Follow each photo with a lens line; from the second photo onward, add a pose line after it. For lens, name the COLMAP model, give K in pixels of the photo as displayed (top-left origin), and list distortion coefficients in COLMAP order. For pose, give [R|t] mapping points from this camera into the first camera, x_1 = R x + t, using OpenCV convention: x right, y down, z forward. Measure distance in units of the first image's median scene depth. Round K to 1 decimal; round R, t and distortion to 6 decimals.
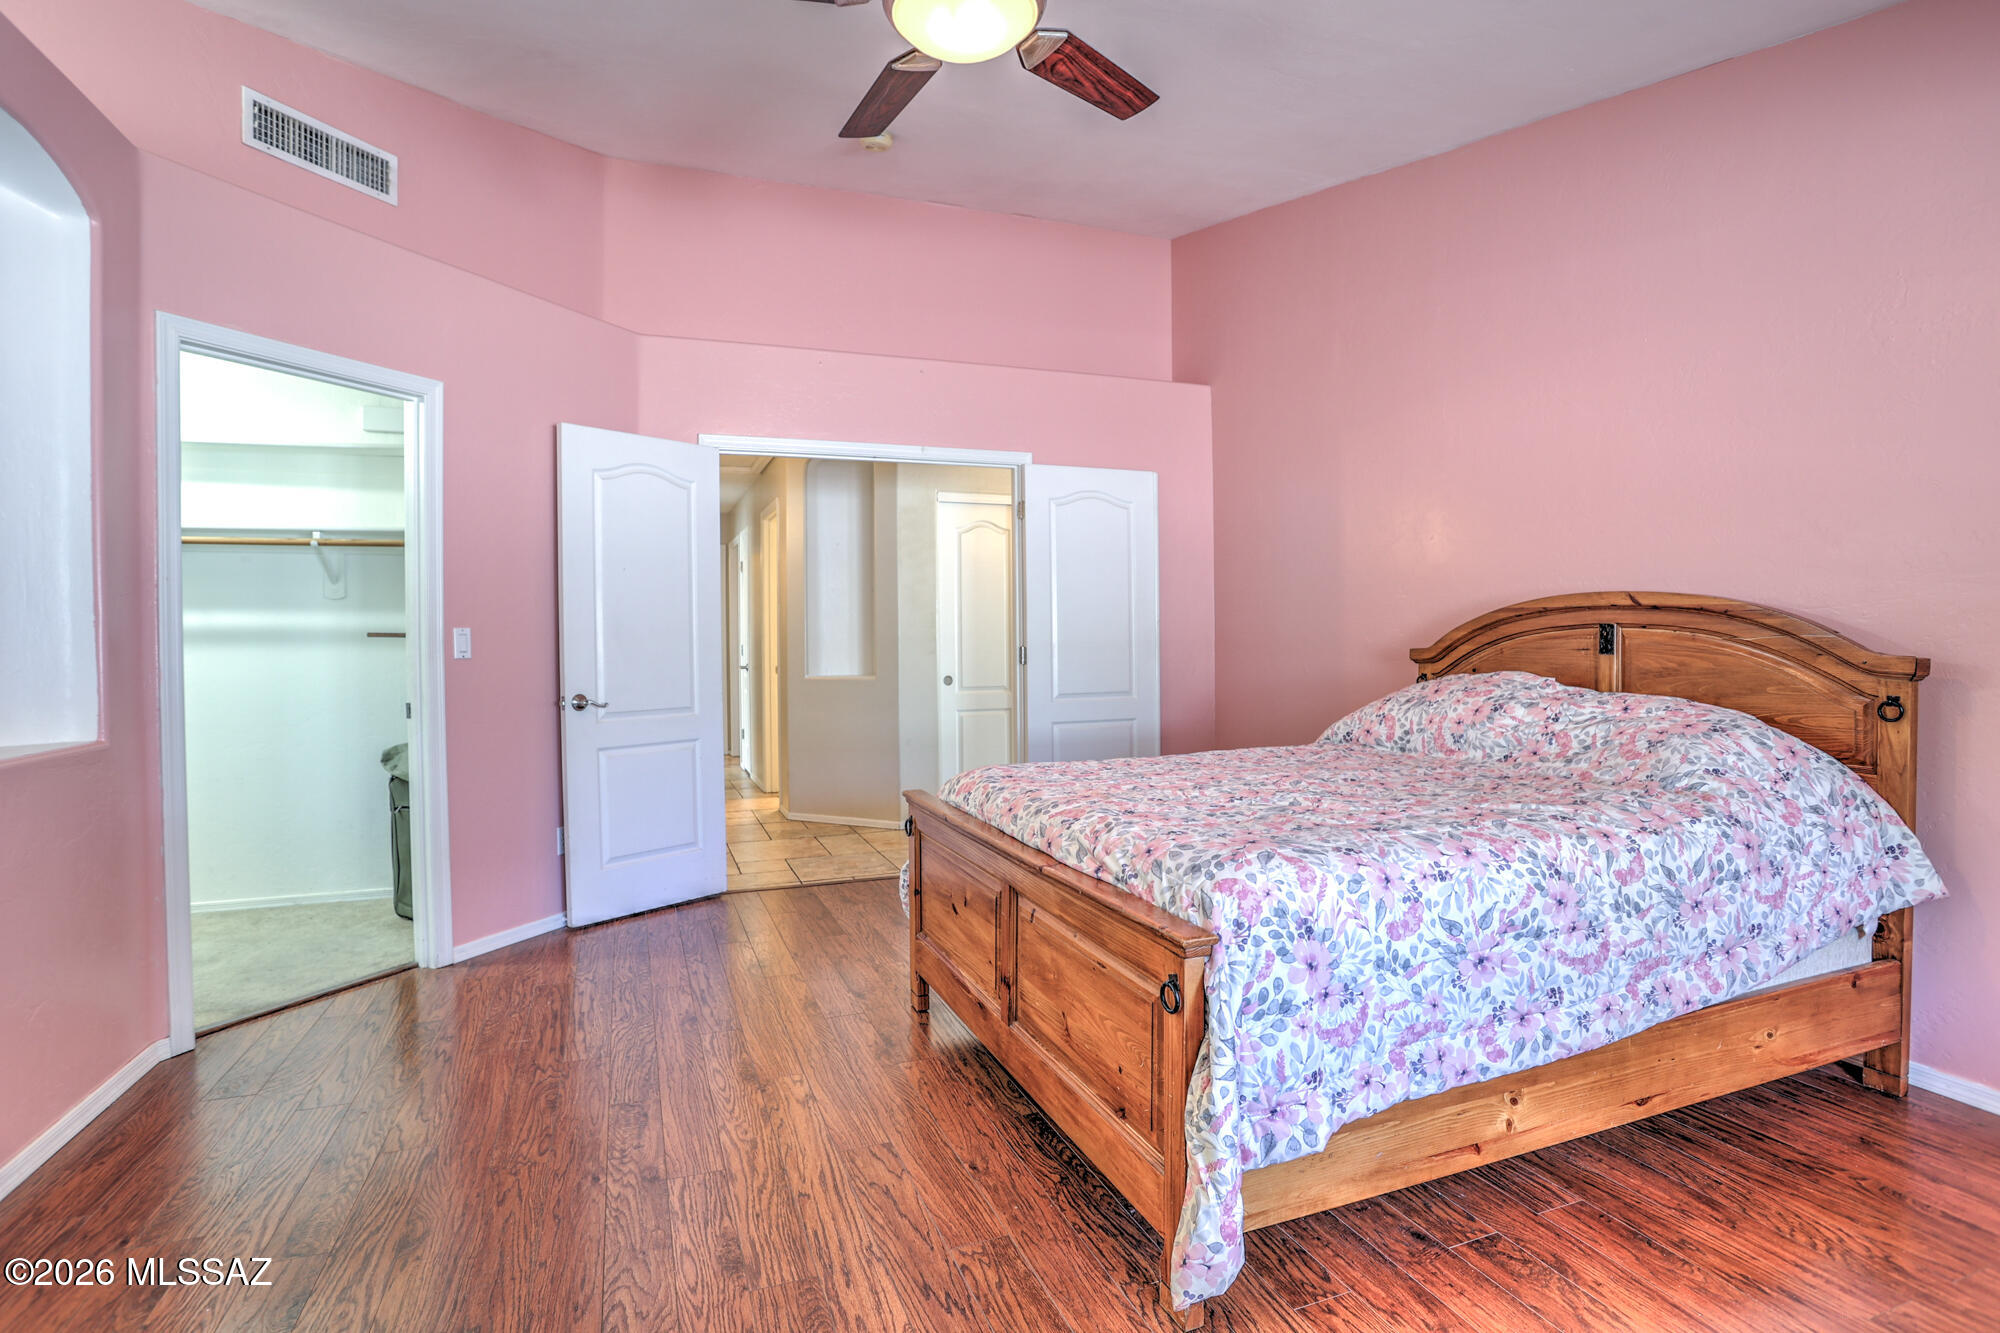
lens RADIAL K [[982.0, 0, 998.6], [0, 982.0, 656.0], [0, 0, 1]] dist [-0.058586, 0.017259]
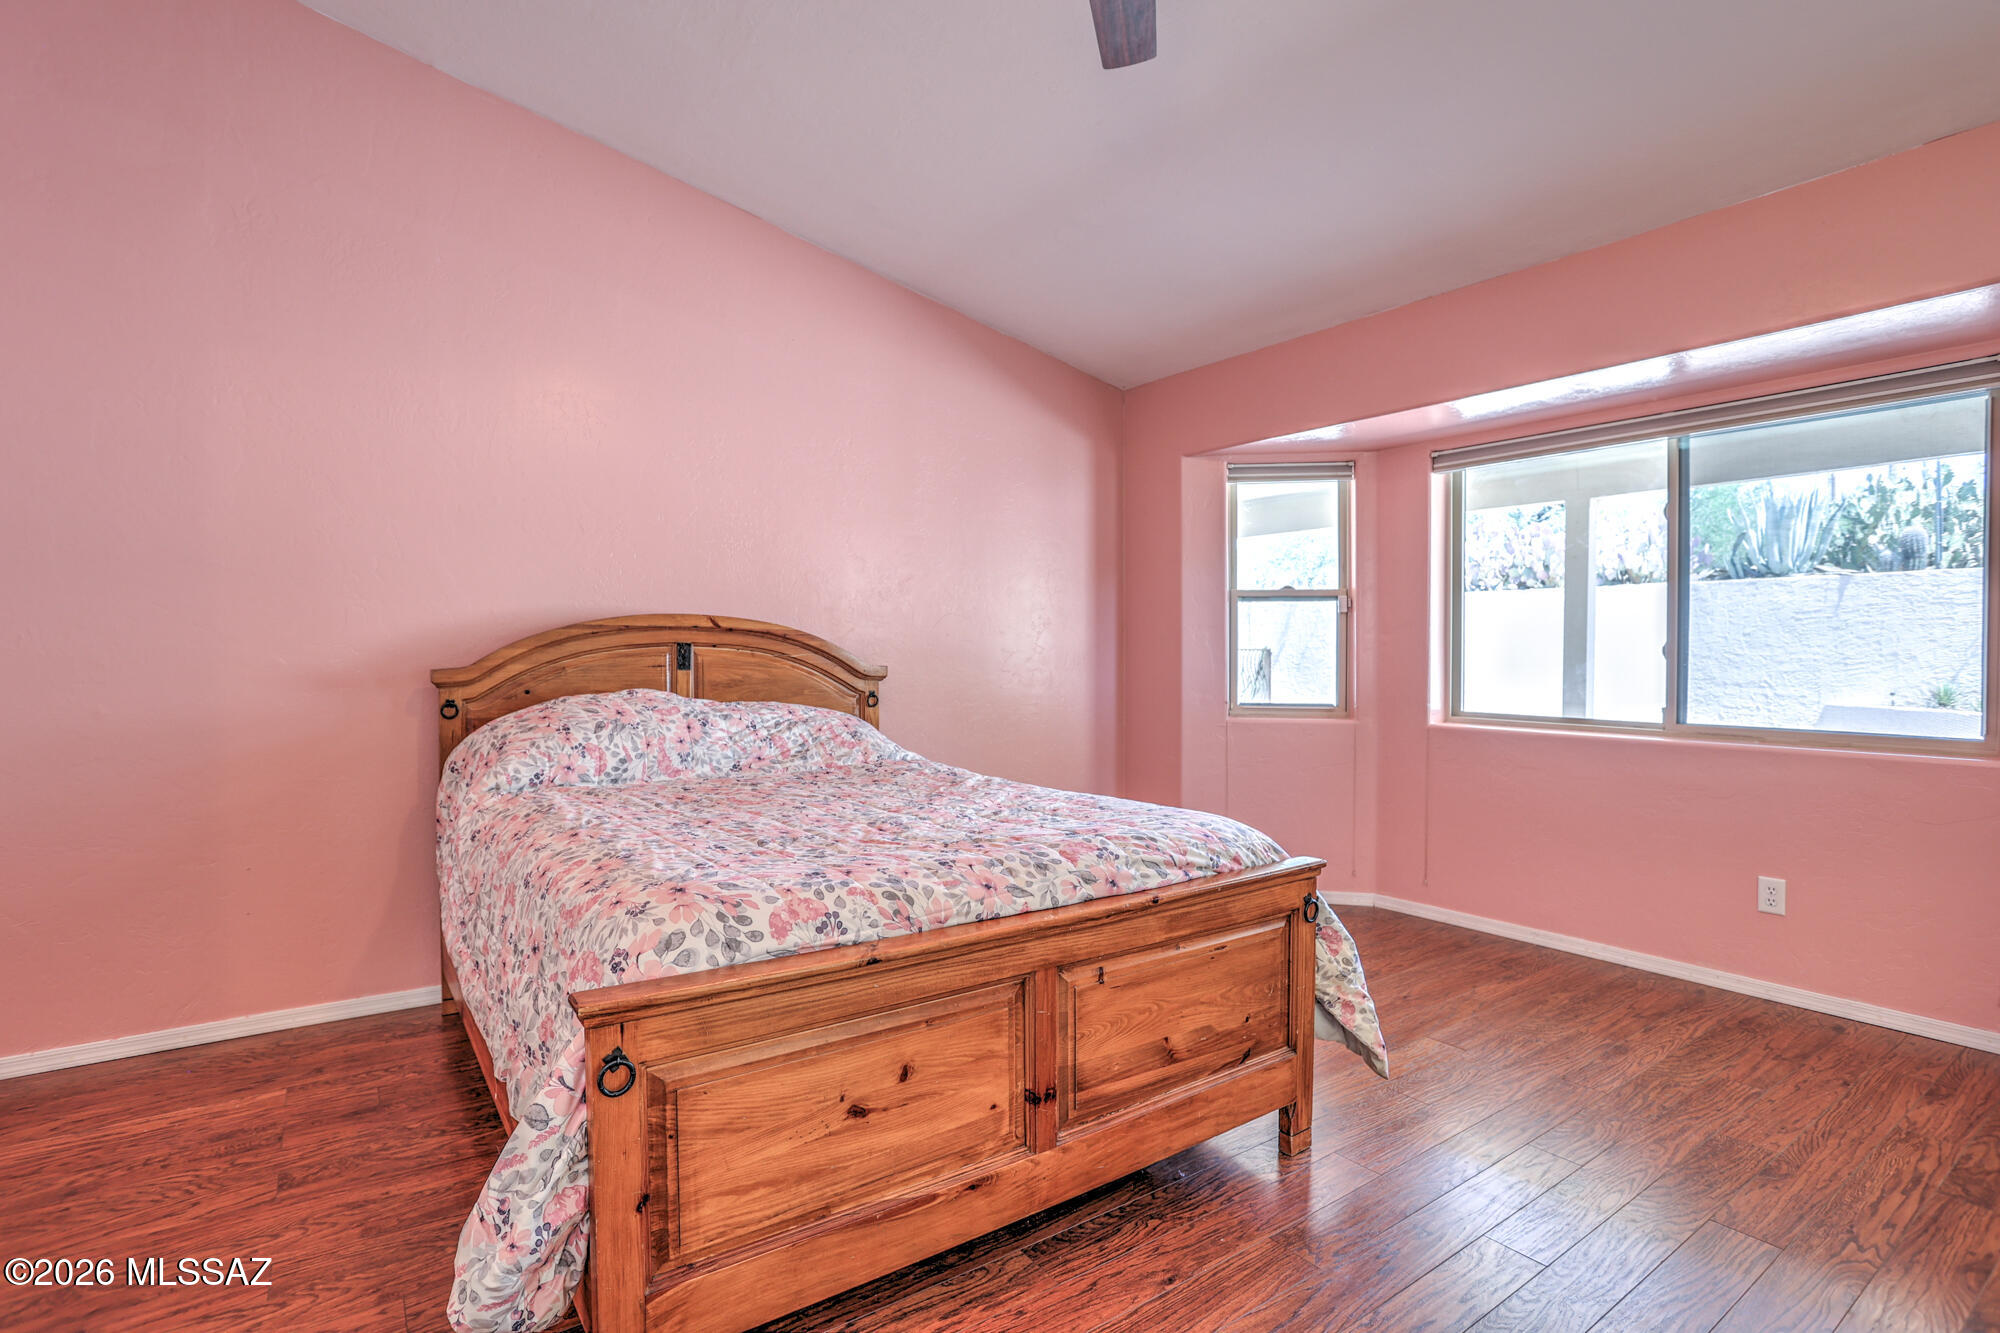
lens RADIAL K [[982.0, 0, 990.3], [0, 982.0, 675.3], [0, 0, 1]] dist [-0.058586, 0.017259]
pose [[-0.235726, -0.024009, 0.971523, -0.570798], [0.015890, 0.999466, 0.028555, -0.022629], [-0.971690, 0.022169, -0.235218, 0.929829]]
